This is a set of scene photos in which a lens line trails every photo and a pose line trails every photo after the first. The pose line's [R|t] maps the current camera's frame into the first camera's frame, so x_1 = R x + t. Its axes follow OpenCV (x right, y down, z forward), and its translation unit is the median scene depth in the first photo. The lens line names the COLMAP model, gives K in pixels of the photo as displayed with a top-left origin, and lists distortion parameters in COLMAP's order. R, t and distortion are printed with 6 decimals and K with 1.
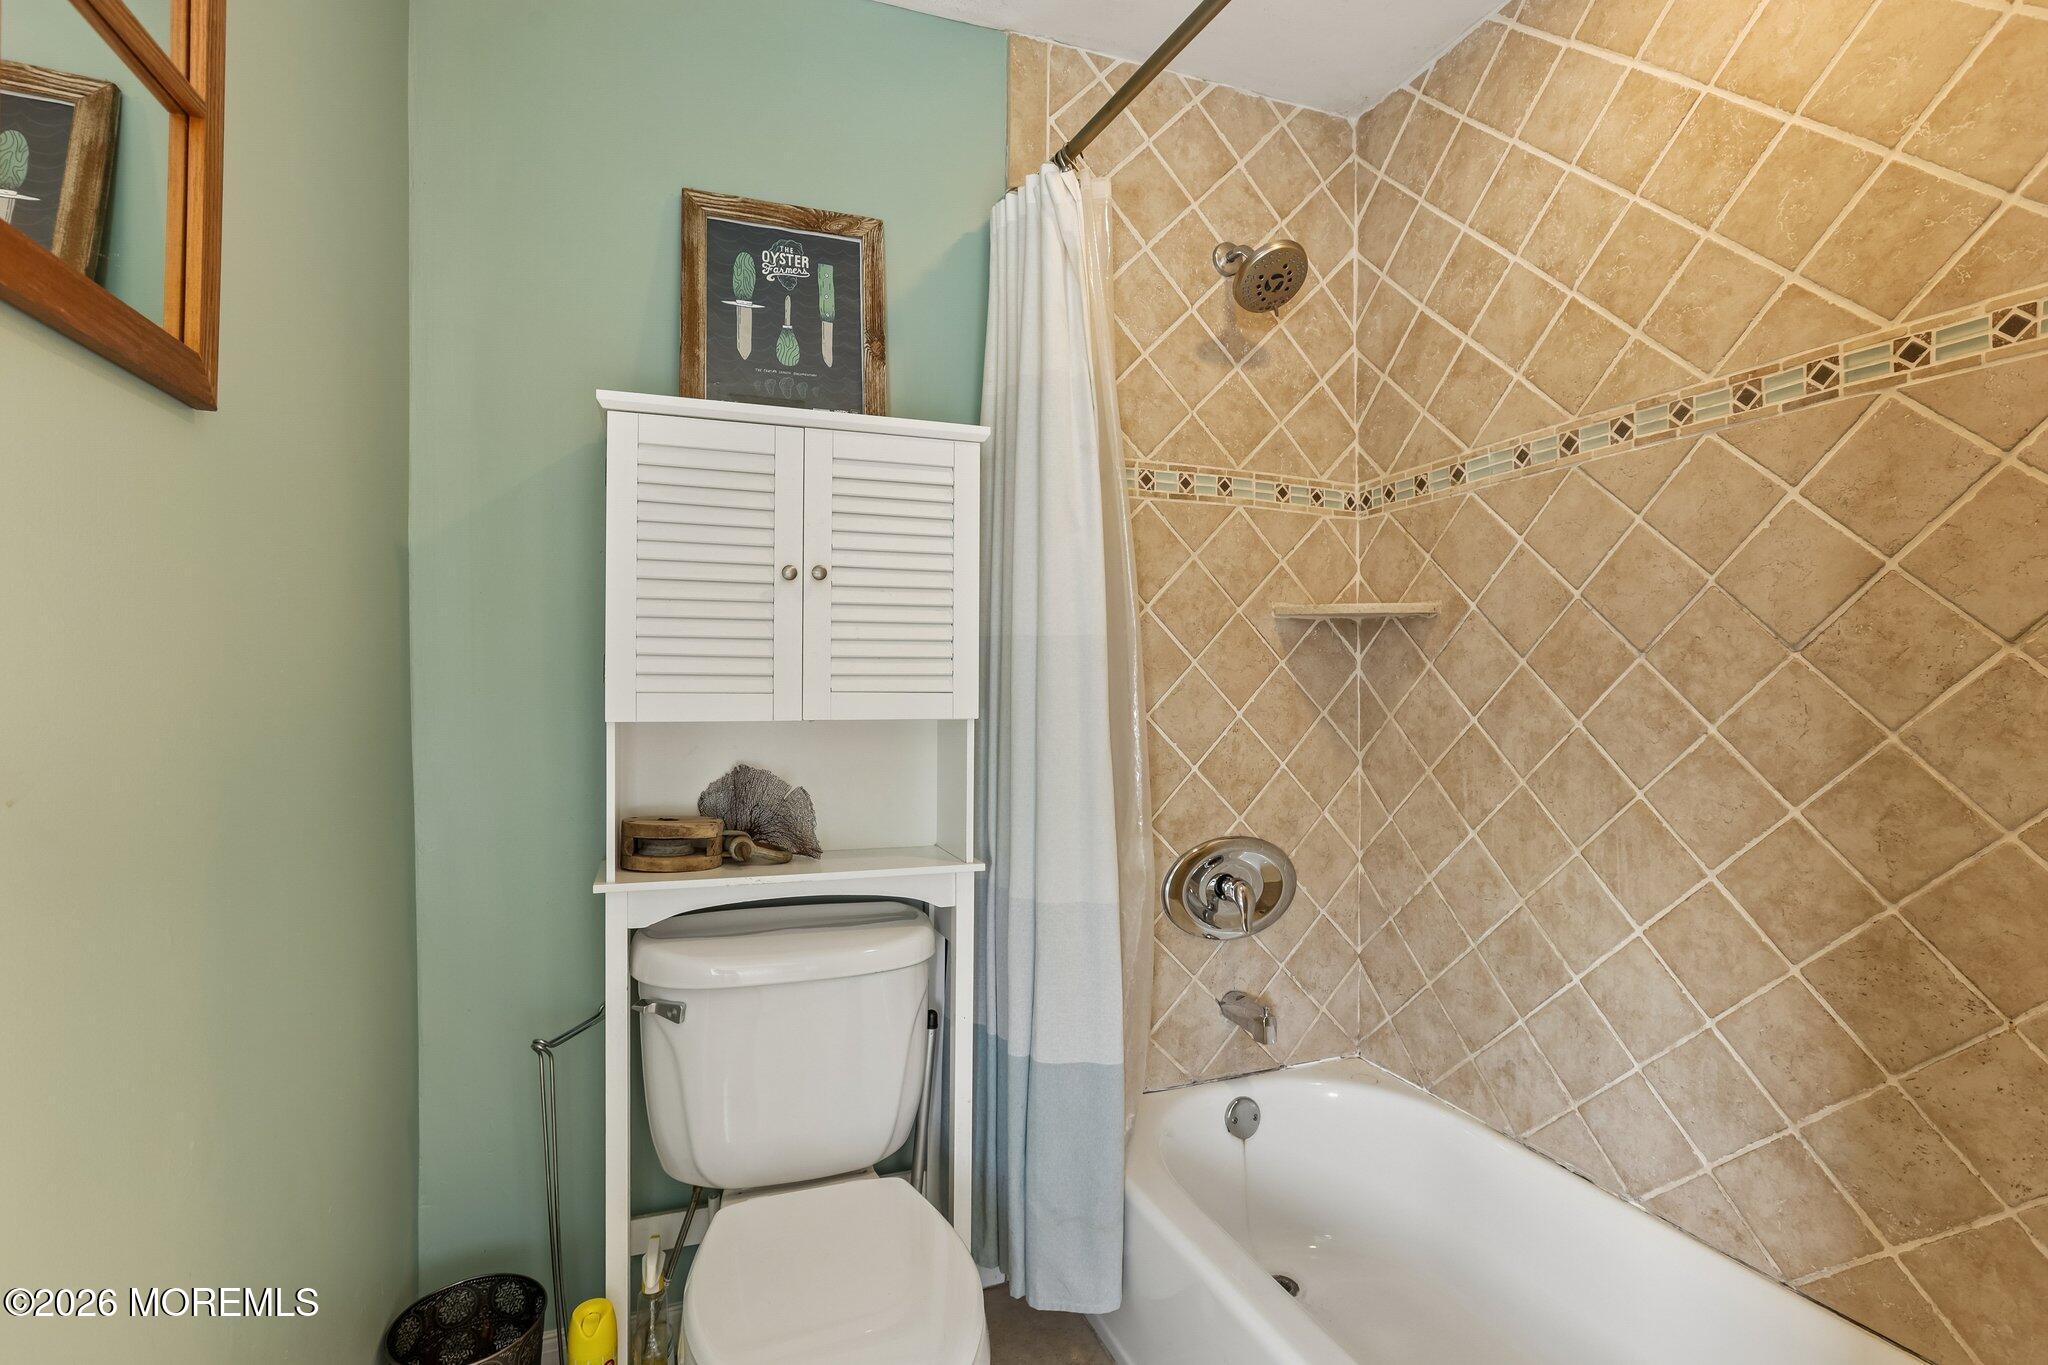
lens RADIAL K [[928.8, 0, 1018.5], [0, 928.8, 697.4], [0, 0, 1]] dist [-0.037689, 0.013123]
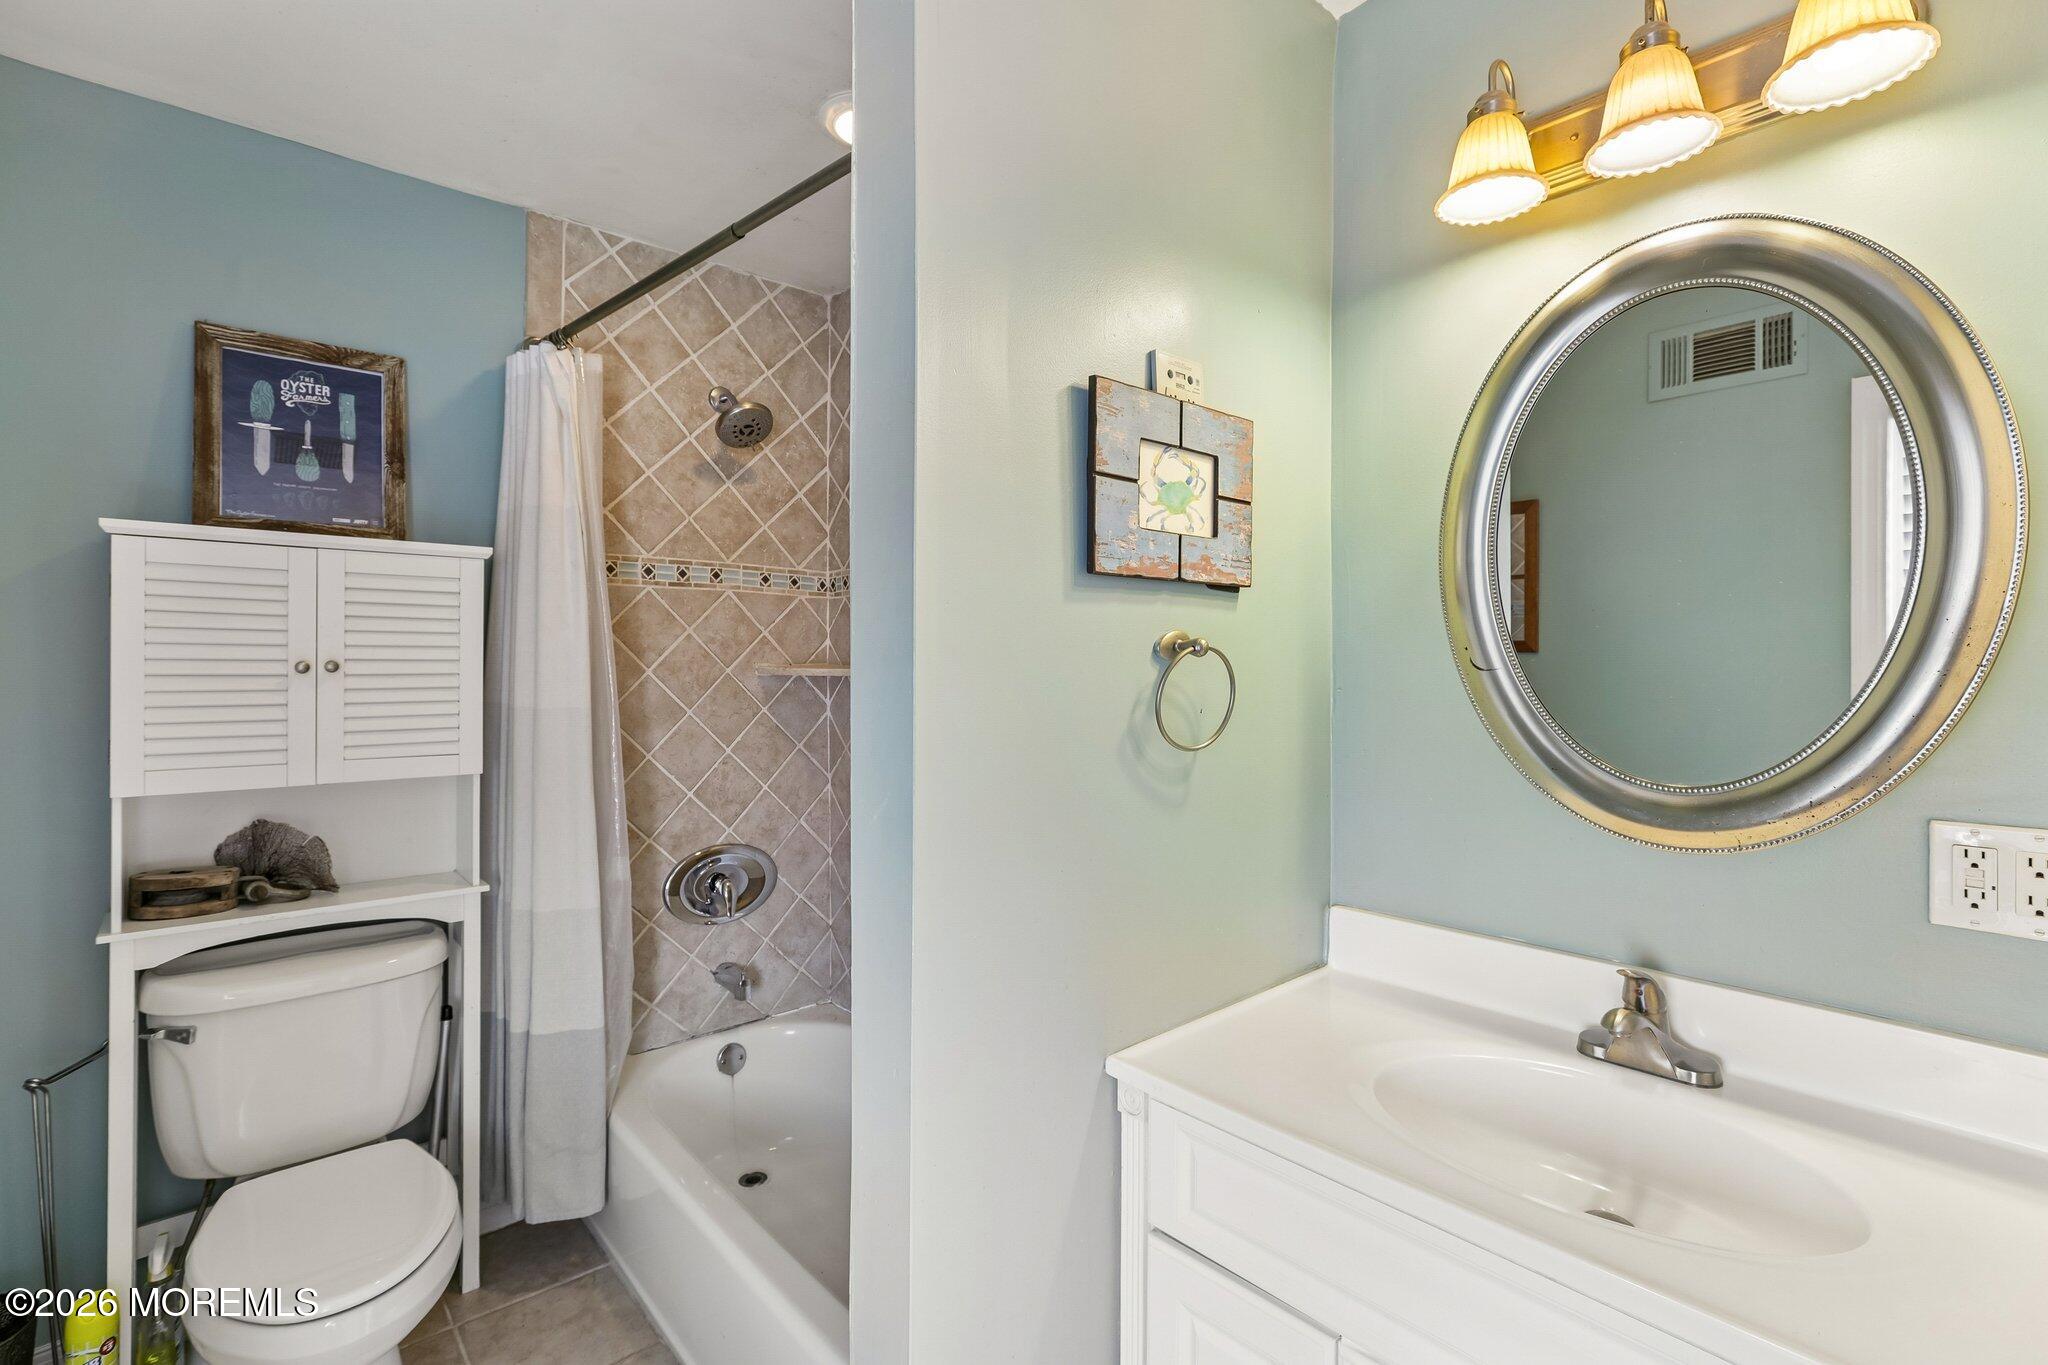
lens RADIAL K [[928.8, 0, 1042.5], [0, 928.8, 659.2], [0, 0, 1]] dist [-0.037689, 0.013123]
pose [[0.926754, -0.000795, 0.375668, 0.187030], [0.004341, 0.999954, -0.008594, -0.114364], [-0.375644, 0.009596, 0.926714, -0.441842]]
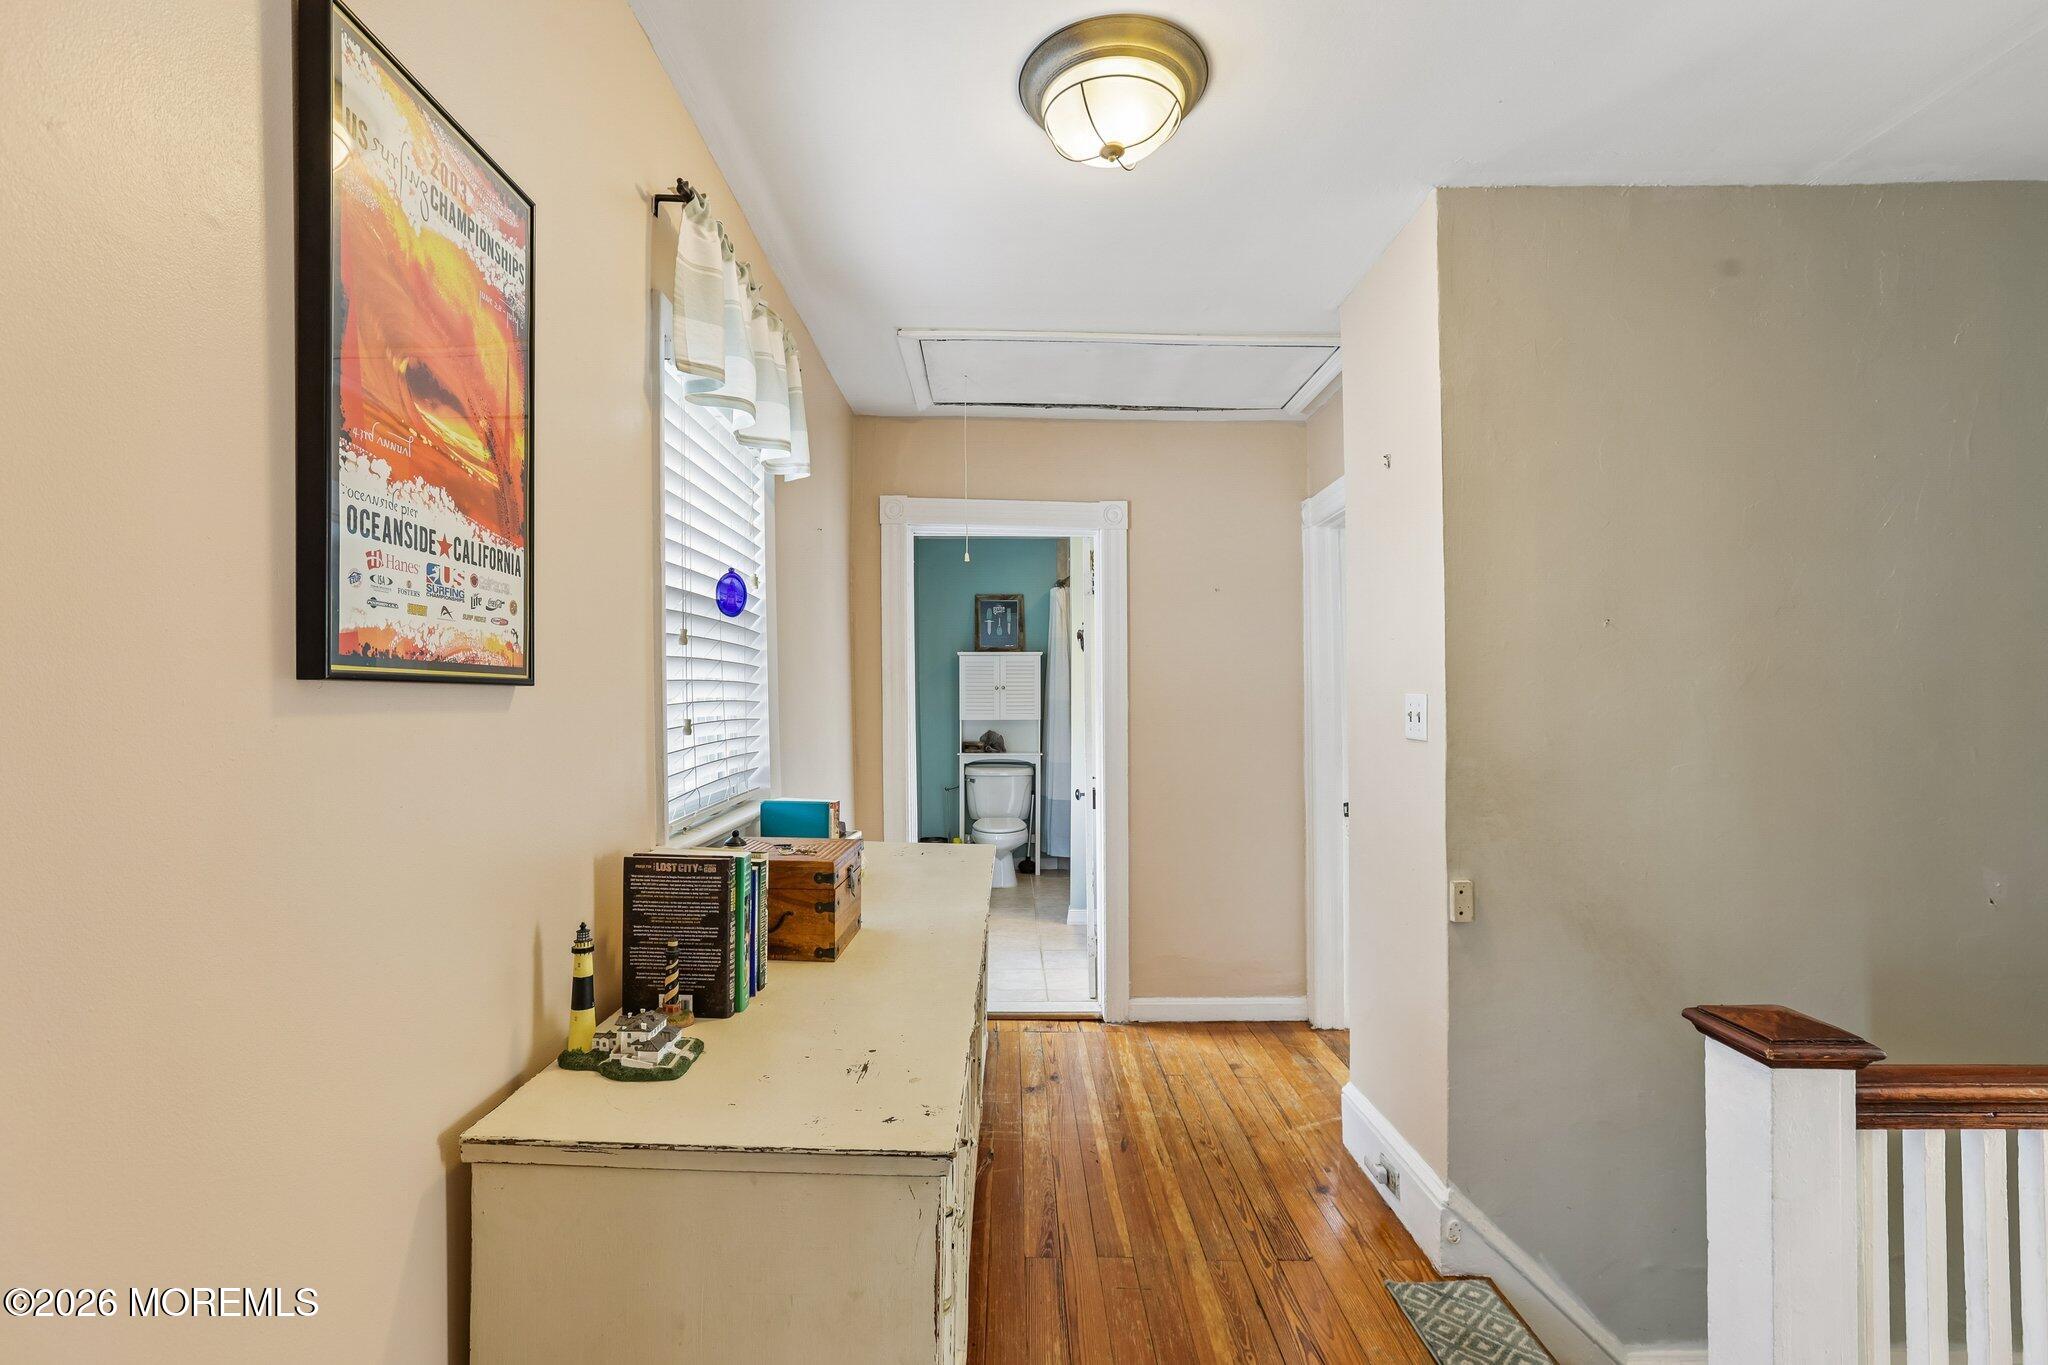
lens RADIAL K [[928.8, 0, 1035.0], [0, 928.8, 685.0], [0, 0, 1]] dist [-0.037689, 0.013123]
pose [[0.946804, -0.006766, -0.321739, 1.255656], [0.002997, 0.999921, -0.012207, -0.080328], [0.321796, 0.010594, 0.946750, -2.931249]]
